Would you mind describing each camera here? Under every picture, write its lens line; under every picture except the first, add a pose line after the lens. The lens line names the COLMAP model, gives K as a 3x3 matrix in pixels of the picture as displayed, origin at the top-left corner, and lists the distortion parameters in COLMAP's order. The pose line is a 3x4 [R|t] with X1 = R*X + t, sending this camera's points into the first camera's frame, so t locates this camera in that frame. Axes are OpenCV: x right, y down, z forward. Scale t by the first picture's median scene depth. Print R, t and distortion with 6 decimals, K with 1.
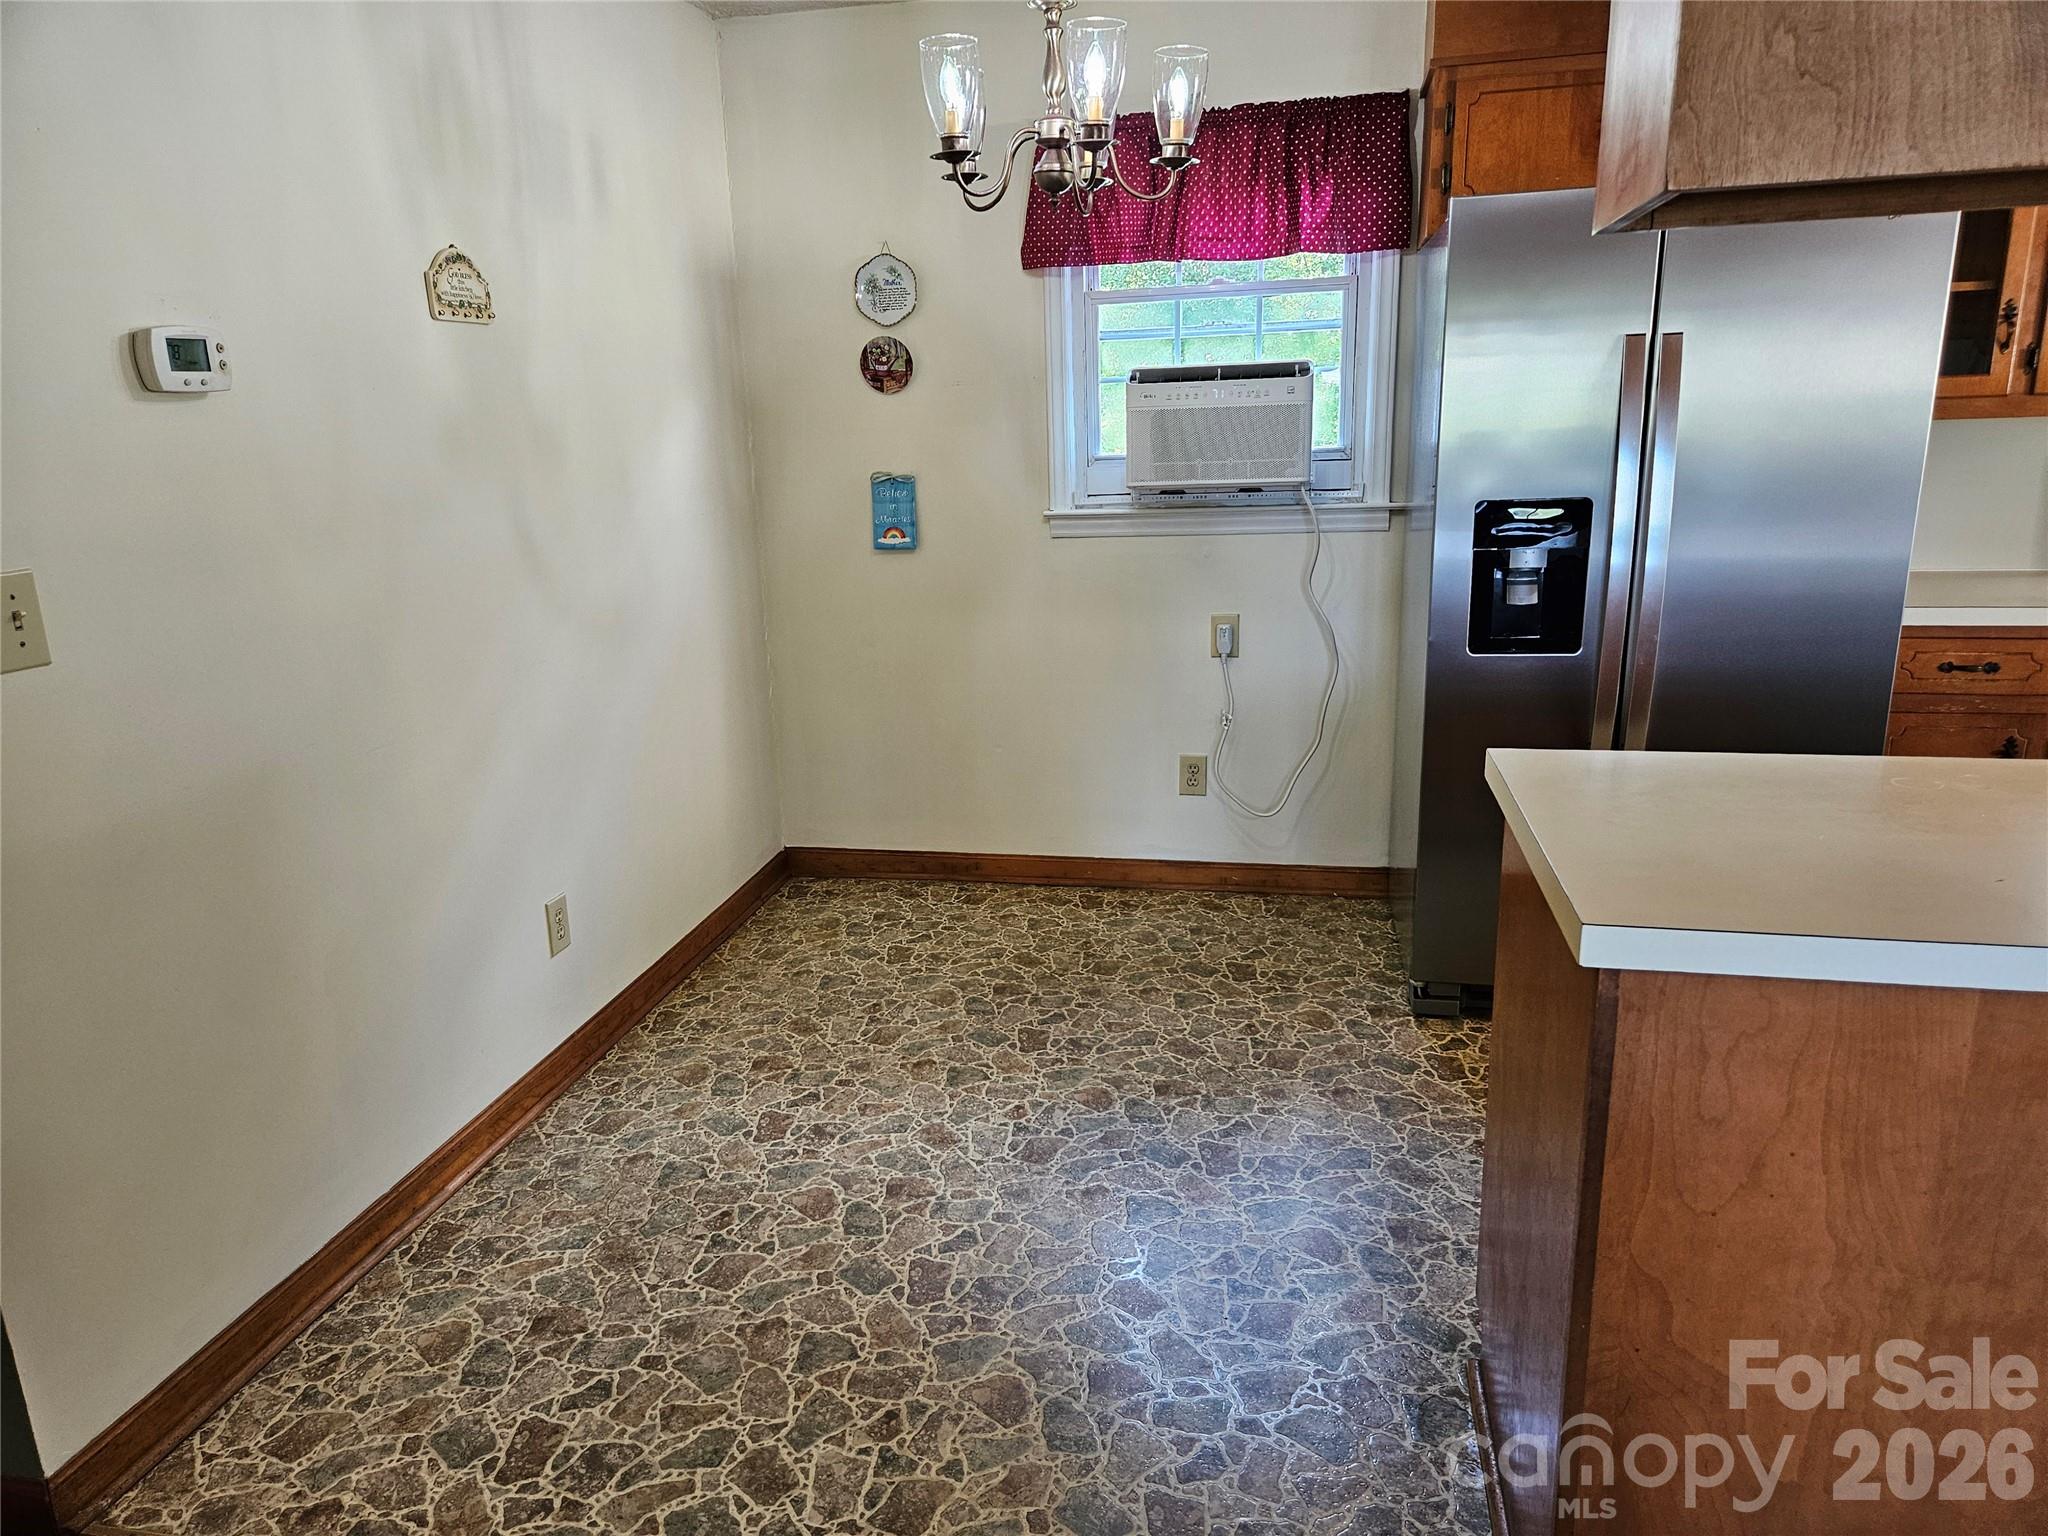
lens RADIAL K [[1367.6, 0, 1027.0], [0, 1367.6, 779.0], [0, 0, 1]] dist [0.077262, -0.058669]
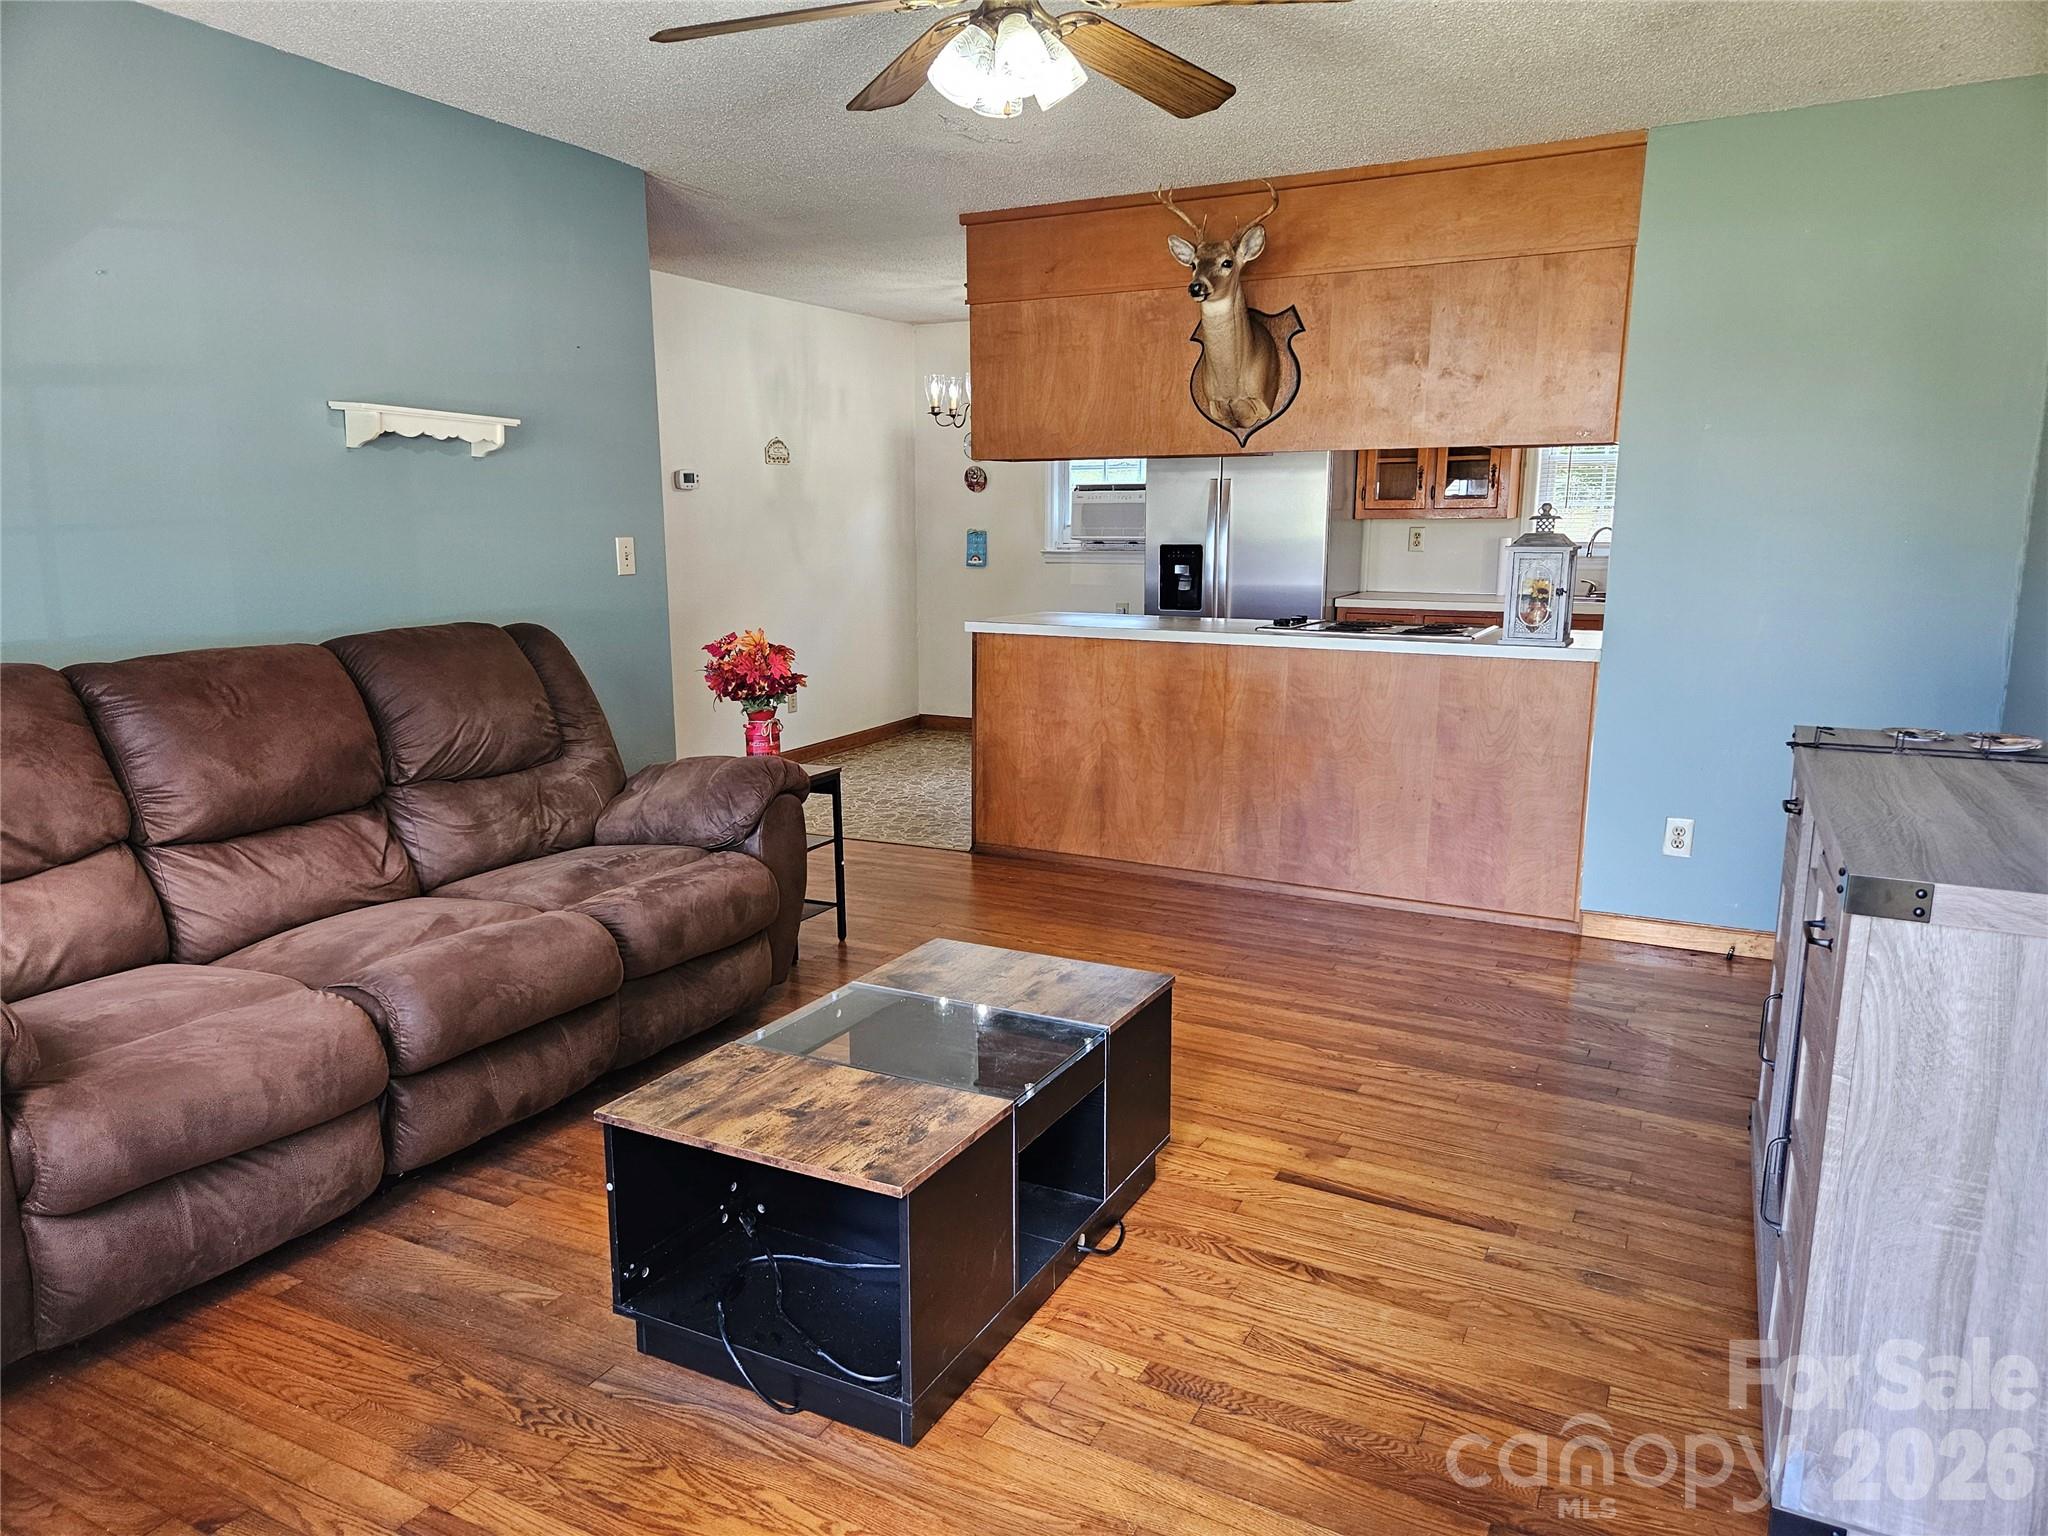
lens RADIAL K [[1364.7, 0, 1028.6], [0, 1364.7, 782.0], [0, 0, 1]] dist [0.075222, -0.068531]
pose [[0.962452, 0.081860, -0.258816, 0.703893], [-0.096771, 0.994271, -0.045384, 0.315505], [0.253618, 0.068726, 0.964860, -1.234048]]
